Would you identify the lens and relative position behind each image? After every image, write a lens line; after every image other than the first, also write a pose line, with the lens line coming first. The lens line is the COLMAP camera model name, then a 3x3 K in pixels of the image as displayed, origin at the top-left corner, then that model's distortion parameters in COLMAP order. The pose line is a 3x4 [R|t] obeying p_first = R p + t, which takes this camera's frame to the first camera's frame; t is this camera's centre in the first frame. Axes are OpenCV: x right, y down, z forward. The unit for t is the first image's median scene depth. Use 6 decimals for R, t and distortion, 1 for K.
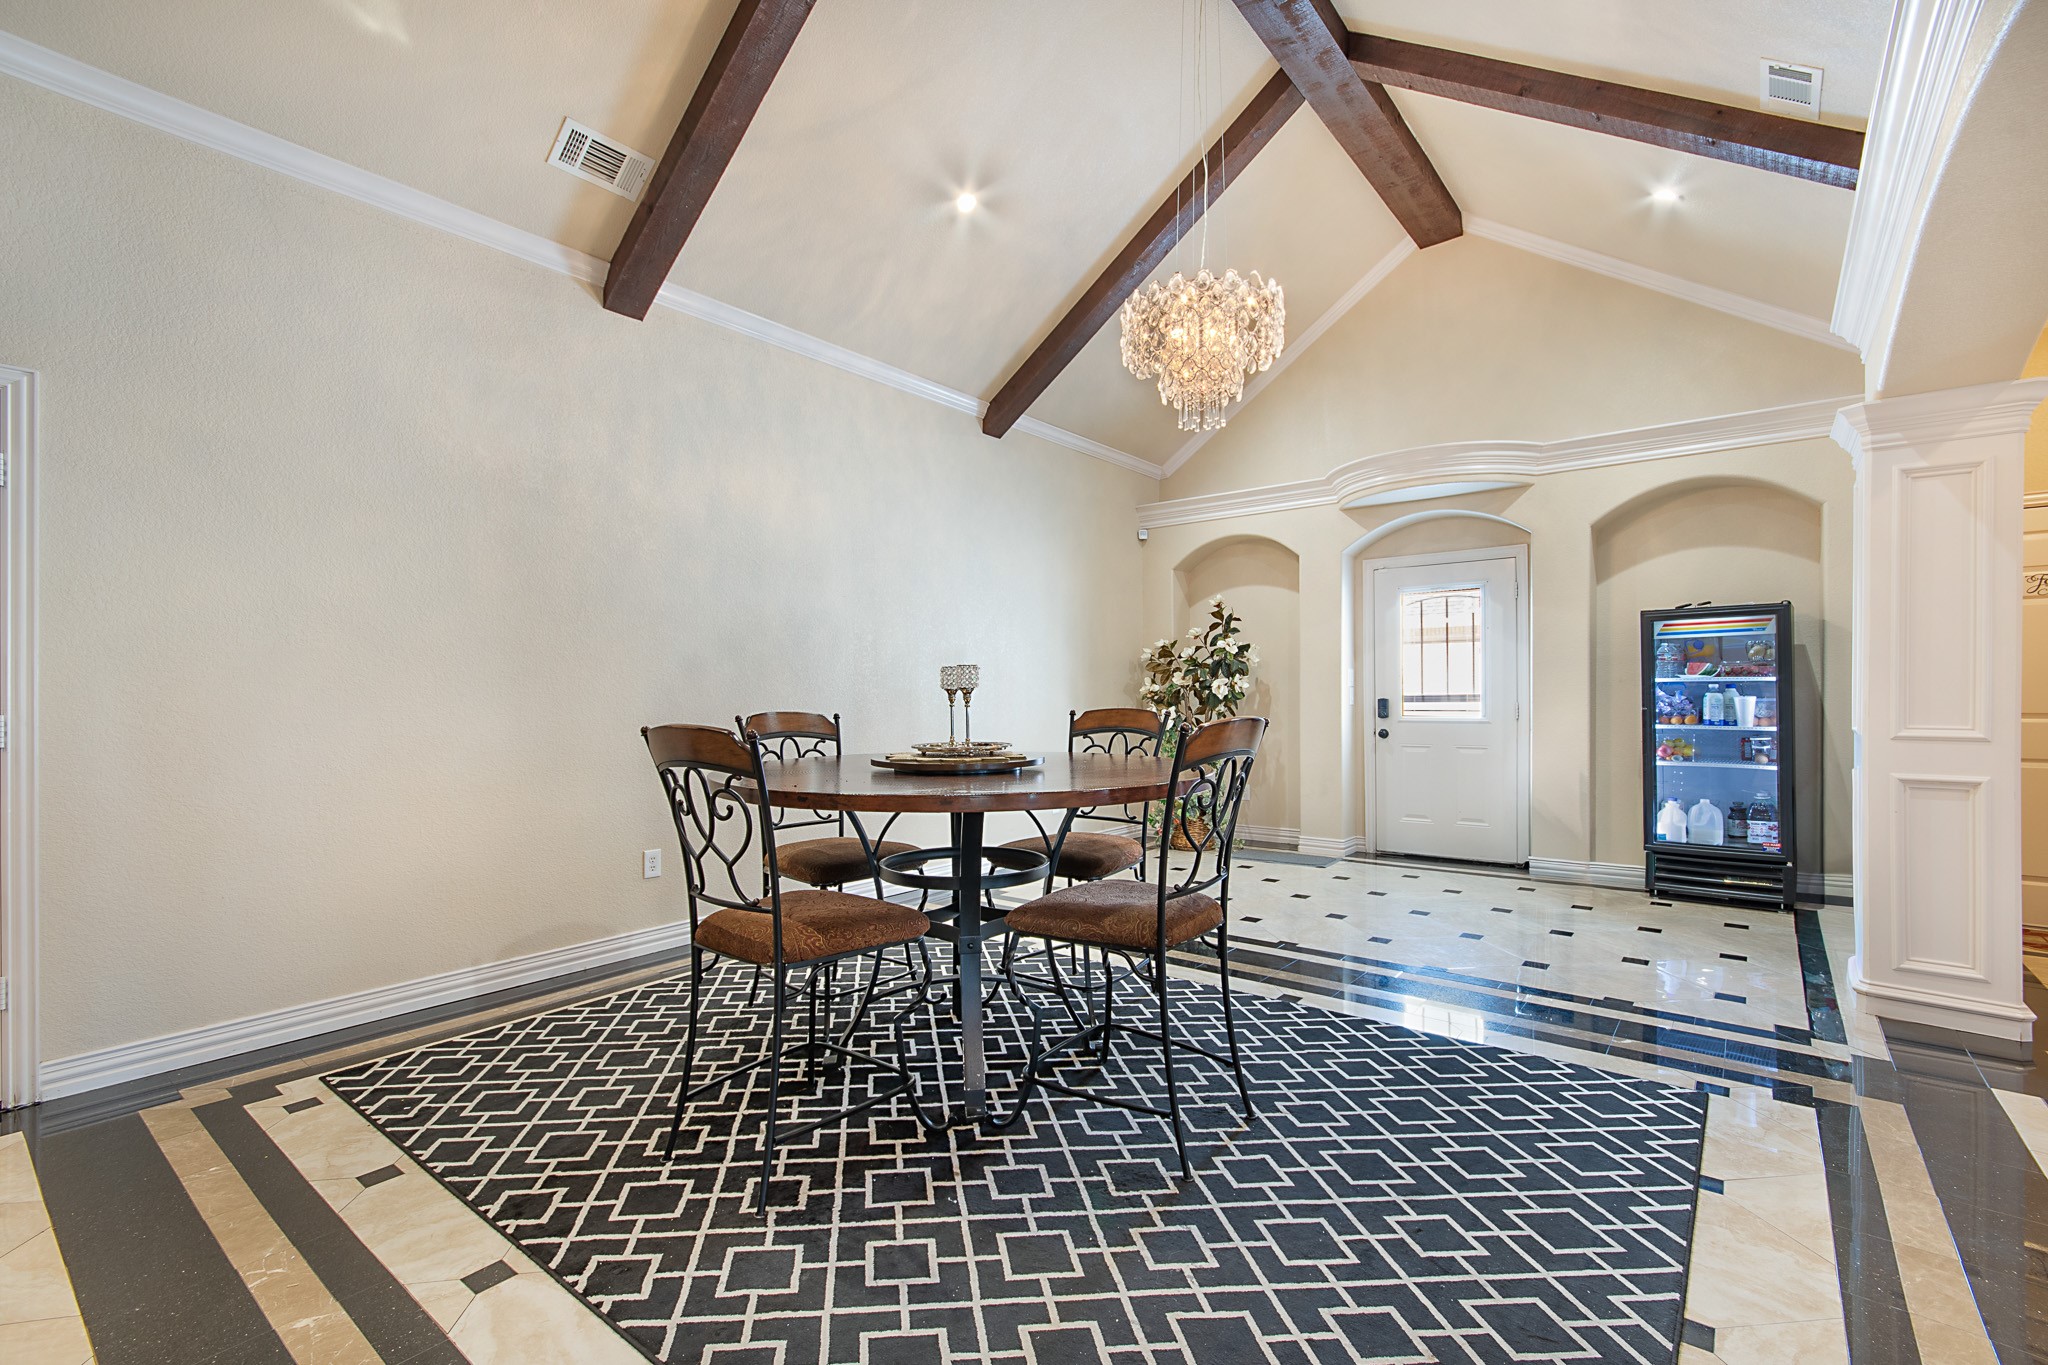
lens RADIAL K [[905.7, 0, 1026.9], [0, 905.7, 692.3], [0, 0, 1]] dist [0.006656, -0.009448]
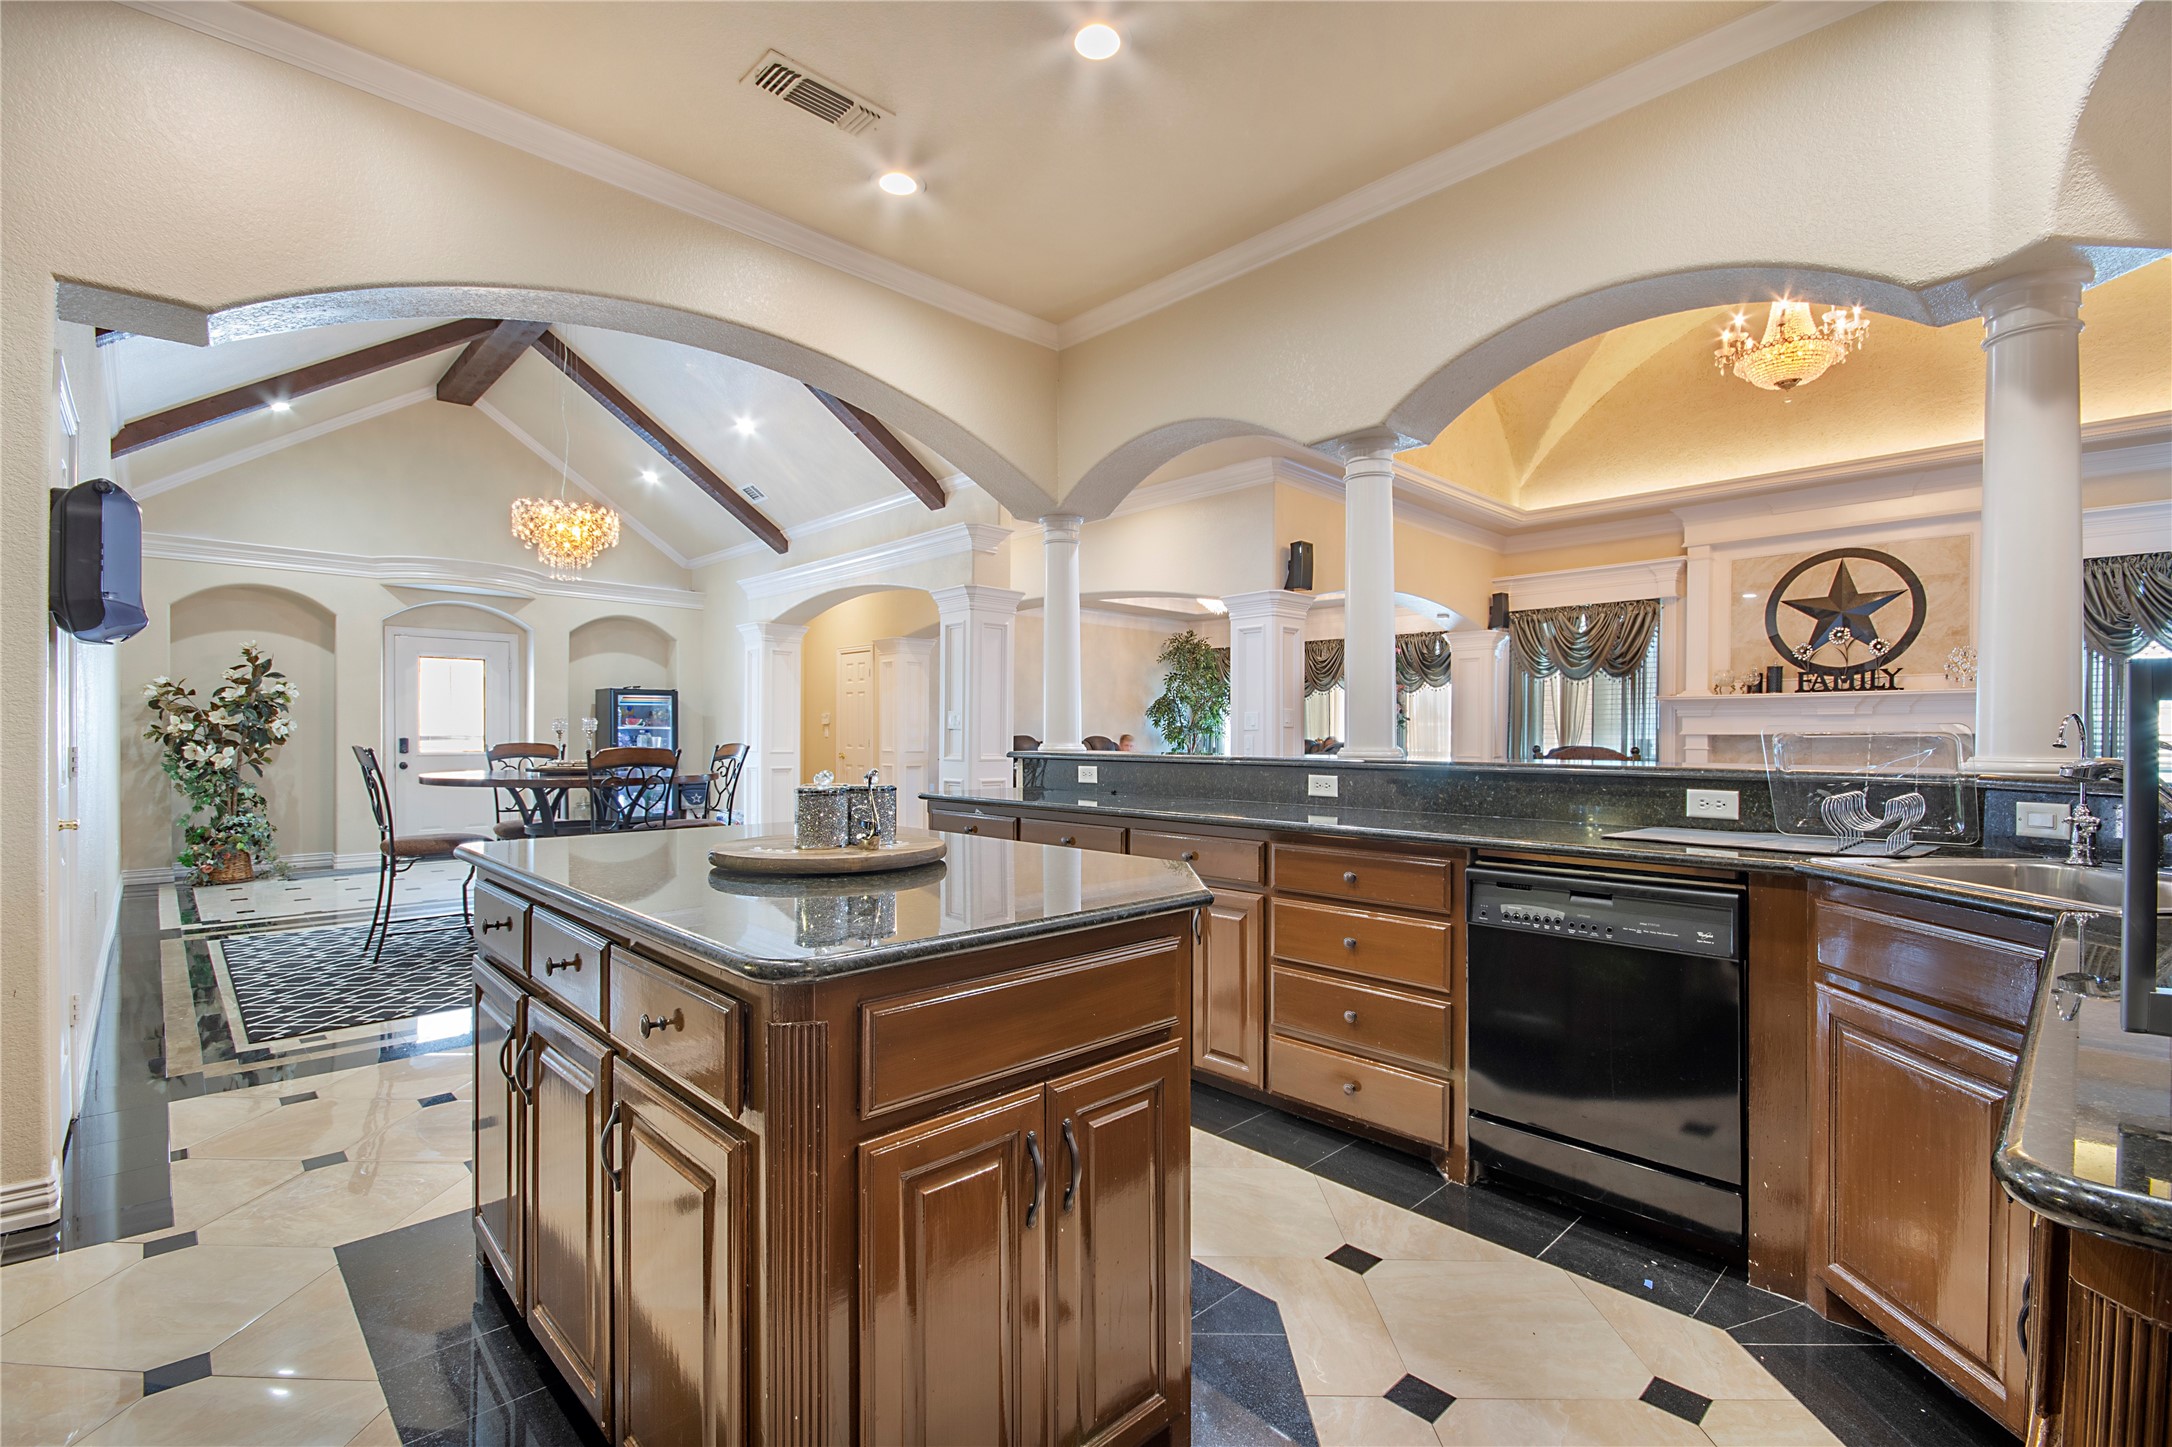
lens RADIAL K [[960.6, 0, 1087.3], [0, 960.6, 745.6], [0, 0, 1]] dist [0.006656, -0.009448]
pose [[0.122650, -0.005717, 0.992433, -1.123373], [-0.006618, 0.999956, 0.006578, 0.003485], [-0.992428, -0.007375, 0.122607, -0.164992]]
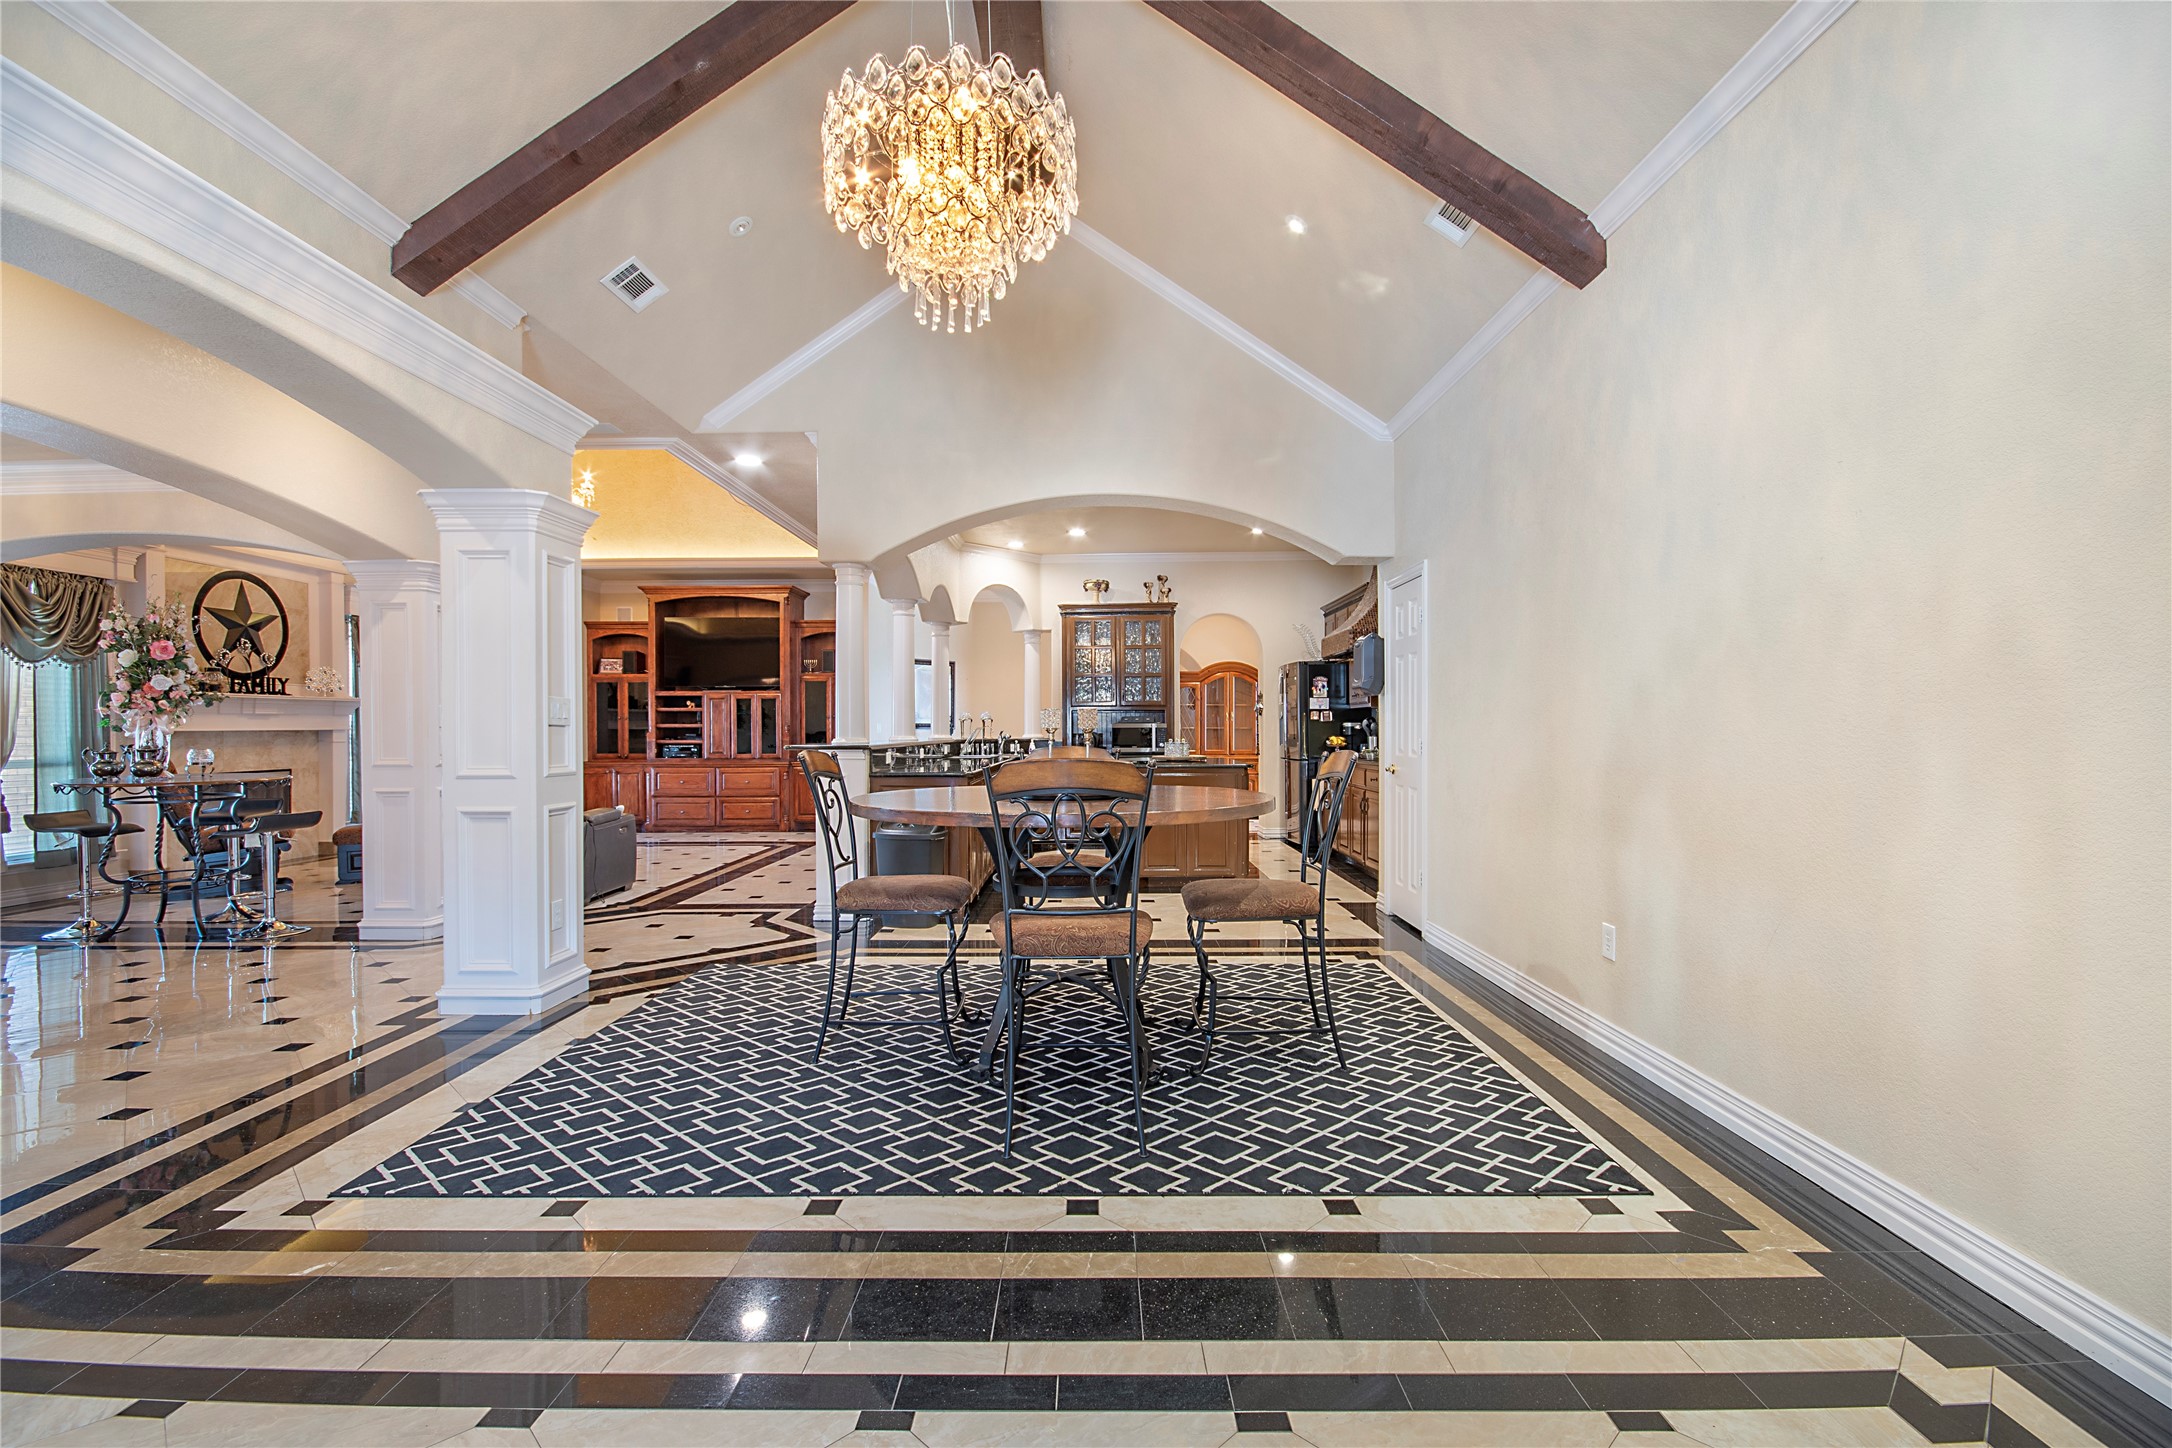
lens RADIAL K [[960.6, 0, 1090.9], [0, 960.6, 734.6], [0, 0, 1]] dist [0.006656, -0.009448]
pose [[-0.782531, 0.010746, -0.622519, 0.408198], [0.008955, 0.999942, 0.006004, -0.001302], [0.622547, -0.000876, -0.782582, 1.189344]]
